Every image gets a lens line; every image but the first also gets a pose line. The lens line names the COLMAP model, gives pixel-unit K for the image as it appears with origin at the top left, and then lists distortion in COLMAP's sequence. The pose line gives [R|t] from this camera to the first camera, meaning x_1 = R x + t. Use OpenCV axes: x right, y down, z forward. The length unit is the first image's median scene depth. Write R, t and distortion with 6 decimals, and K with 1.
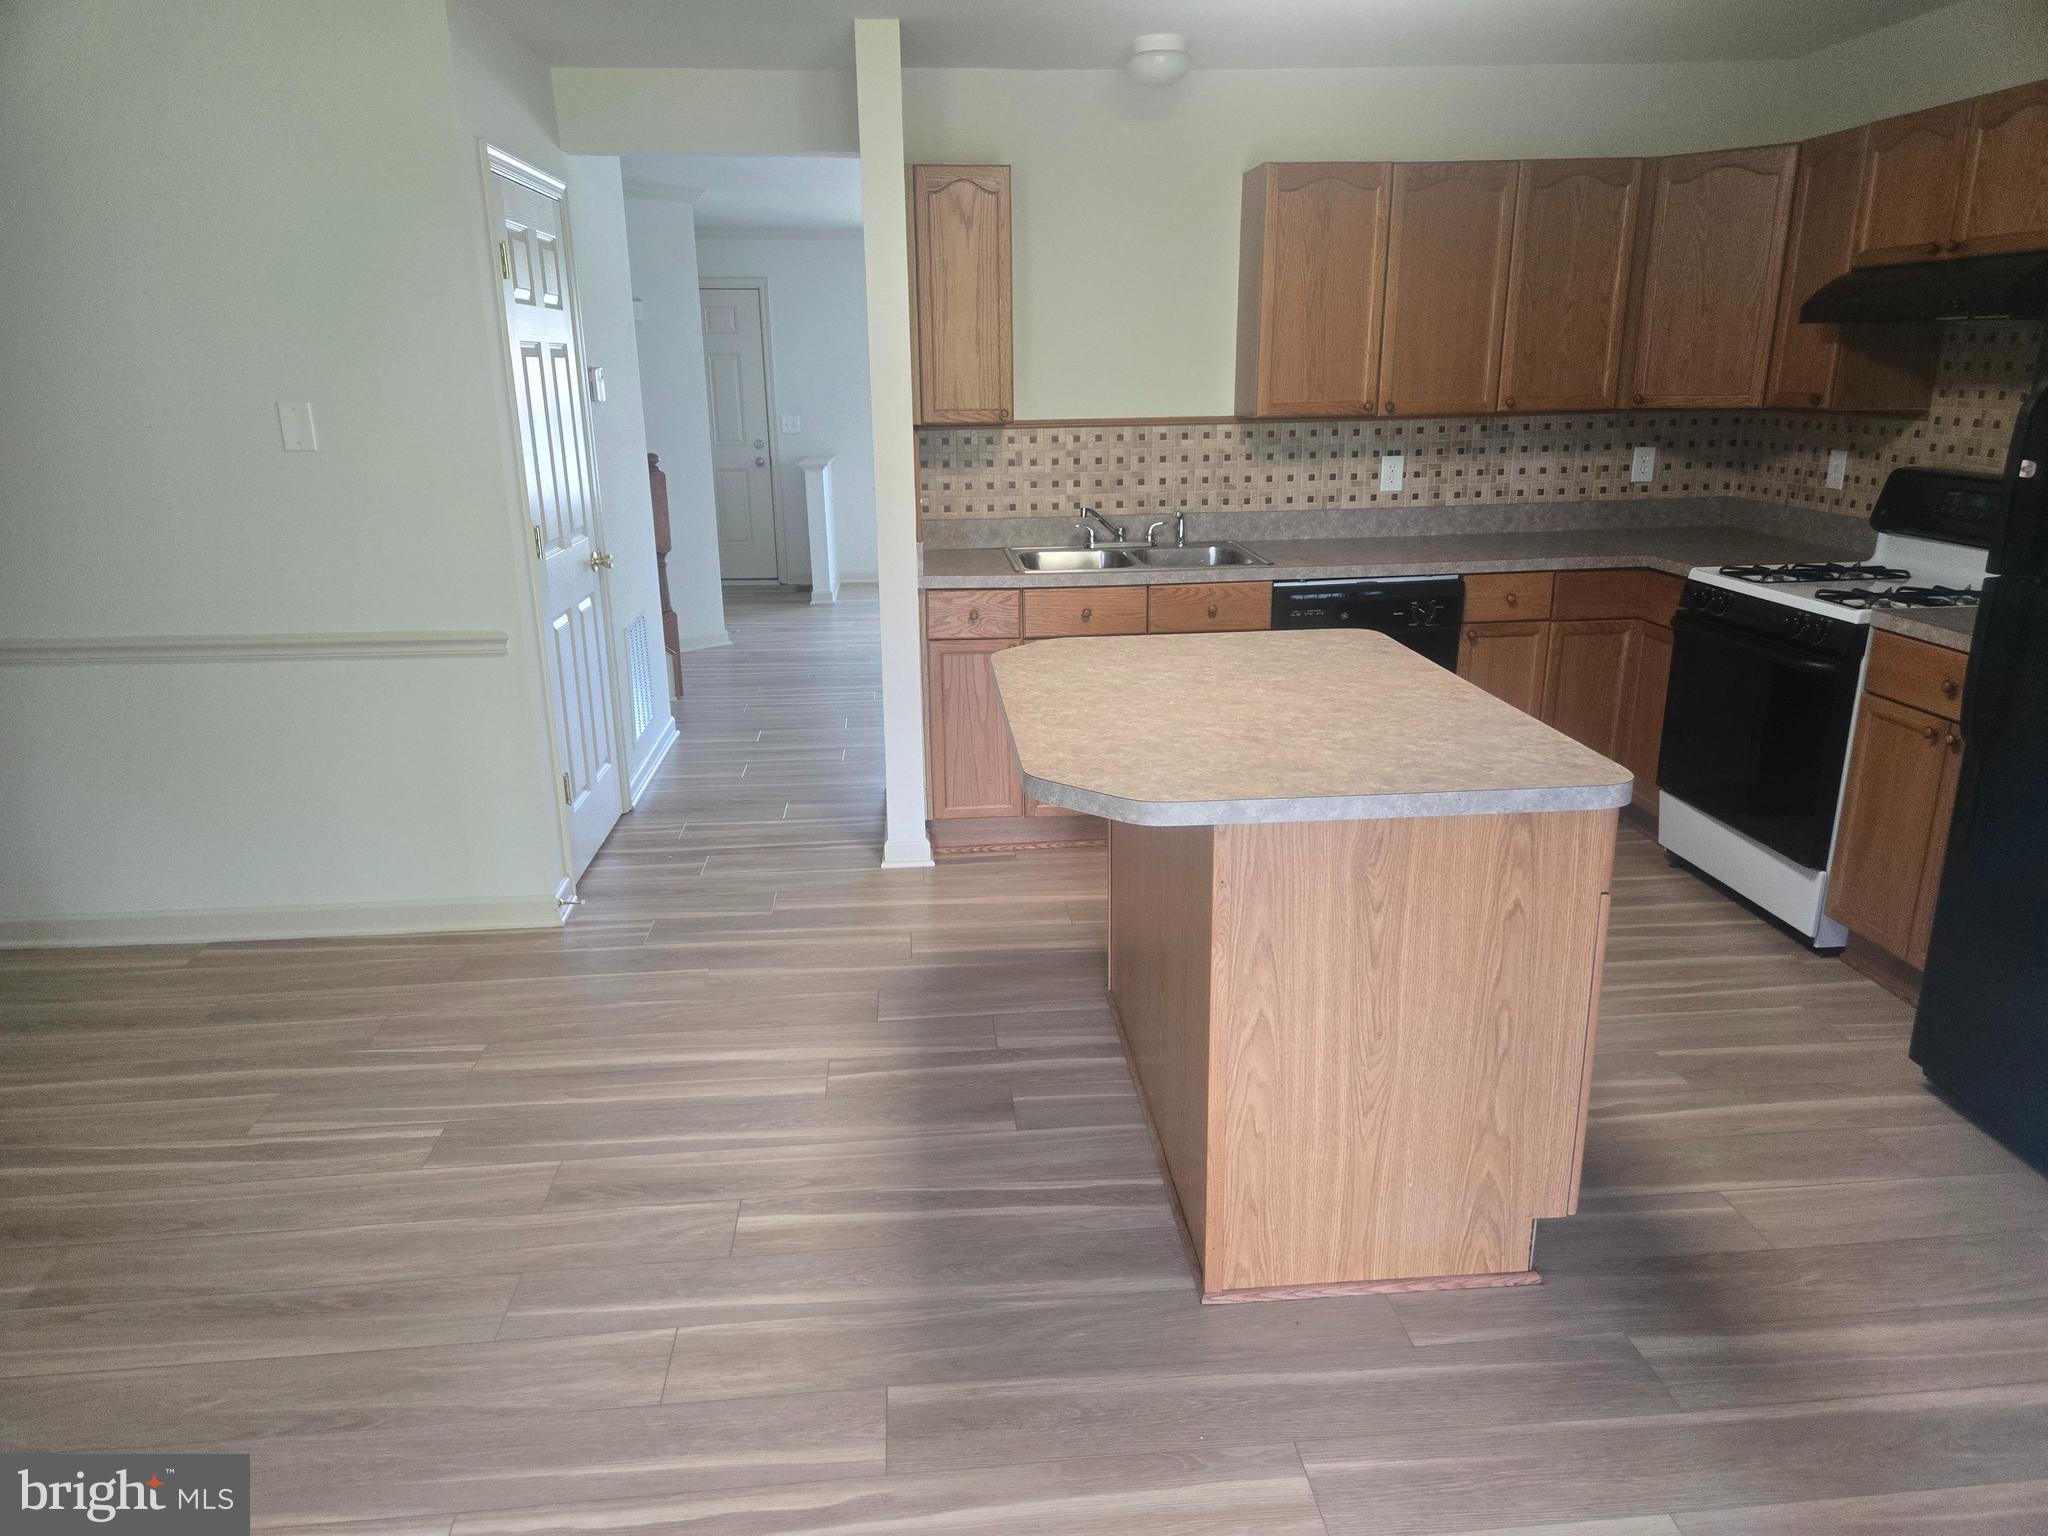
lens RADIAL K [[1368.5, 0, 1031.0], [0, 1368.5, 774.1], [0, 0, 1]] dist [0.078516, -0.064620]
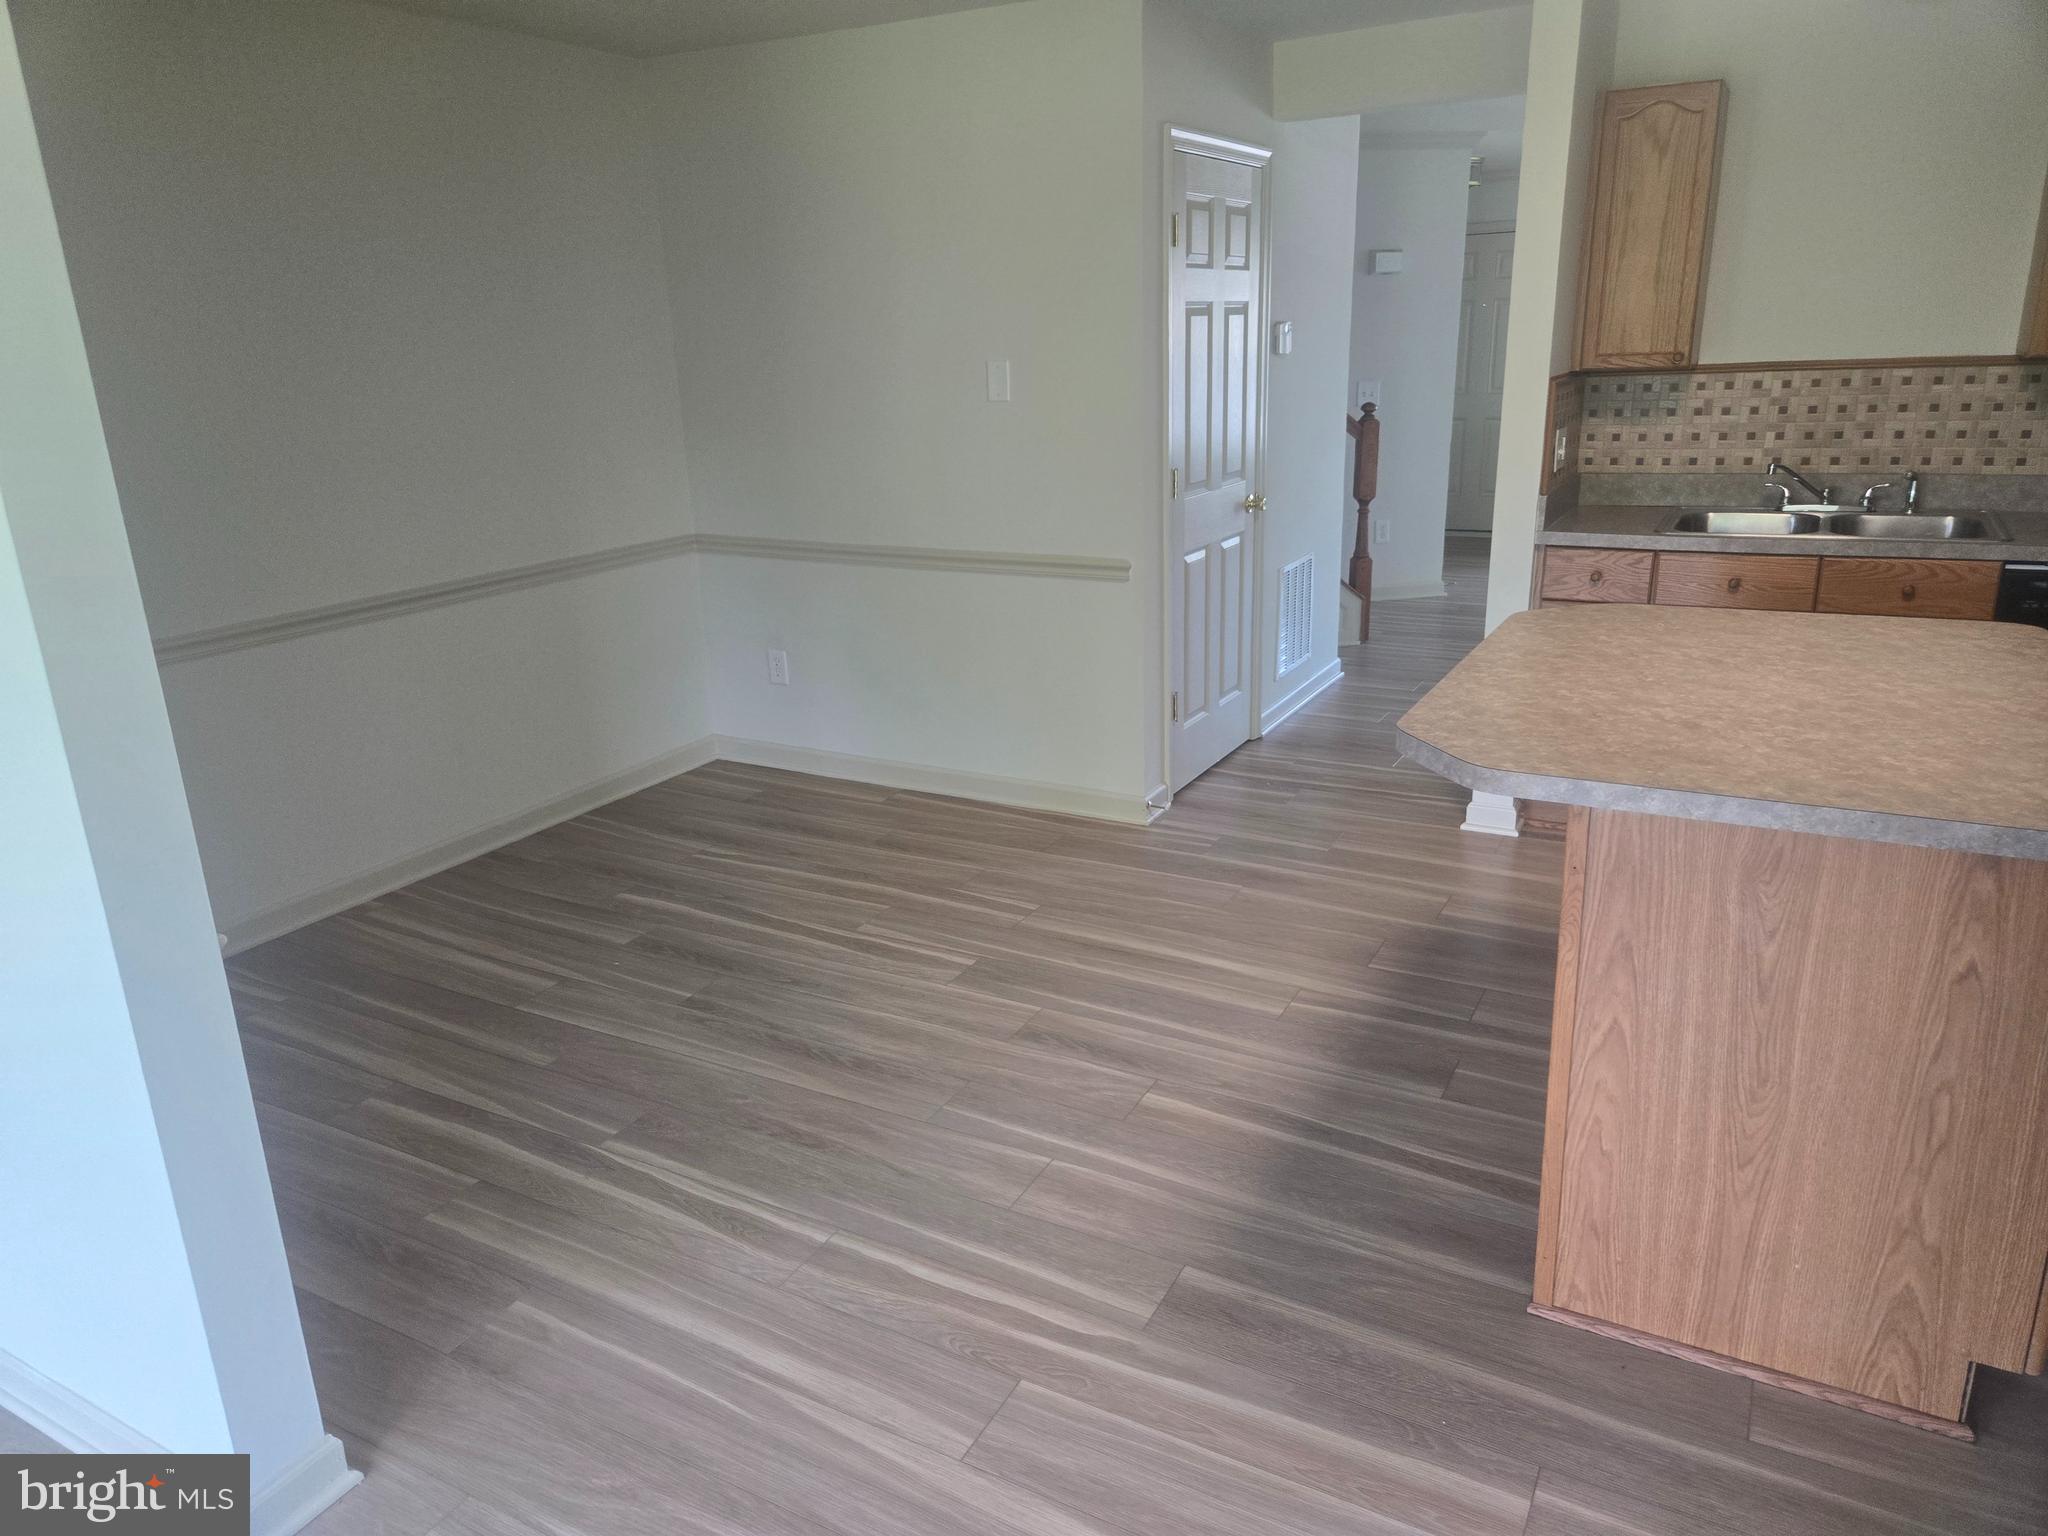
lens RADIAL K [[1375.2, 0, 1035.1], [0, 1375.2, 753.4], [0, 0, 1]] dist [0.078987, -0.062378]
pose [[0.828943, 0.145289, -0.540133, 0.200752], [-0.134822, 0.989103, 0.059145, -0.002524], [0.542841, 0.023794, 0.839499, 0.006752]]
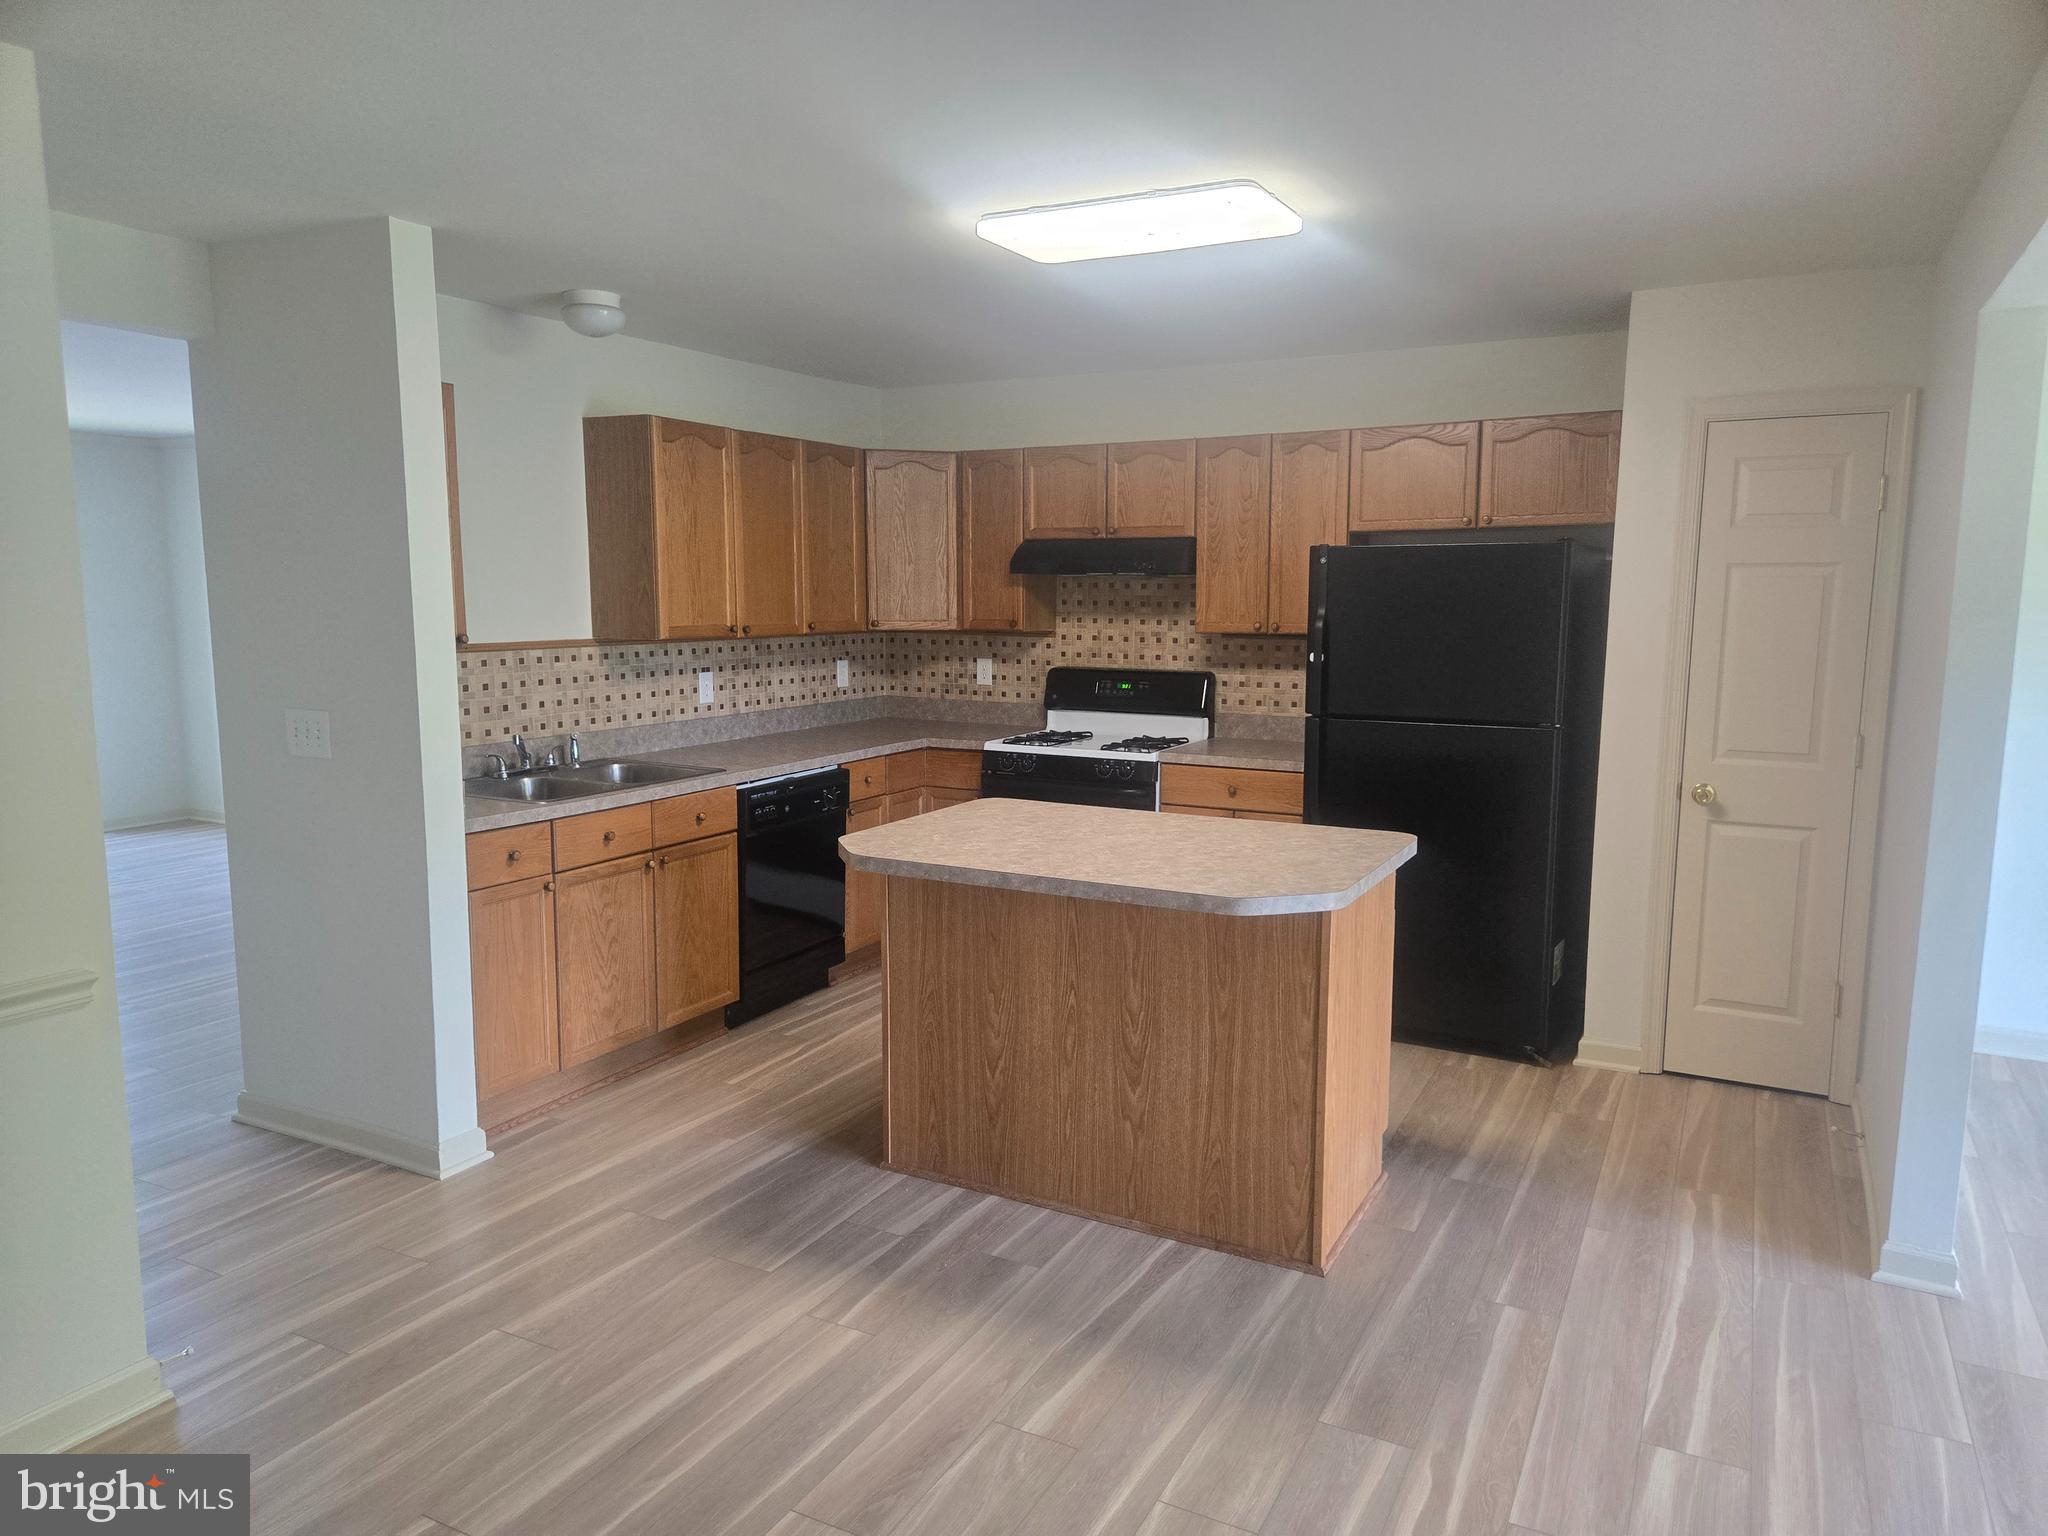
lens RADIAL K [[1368.5, 0, 1031.0], [0, 1368.5, 774.1], [0, 0, 1]] dist [0.078516, -0.064620]
pose [[0.541690, -0.099255, 0.834697, -0.718736], [0.229540, 0.972729, -0.033295, -0.071236], [-0.808630, 0.209632, 0.549701, 0.258737]]
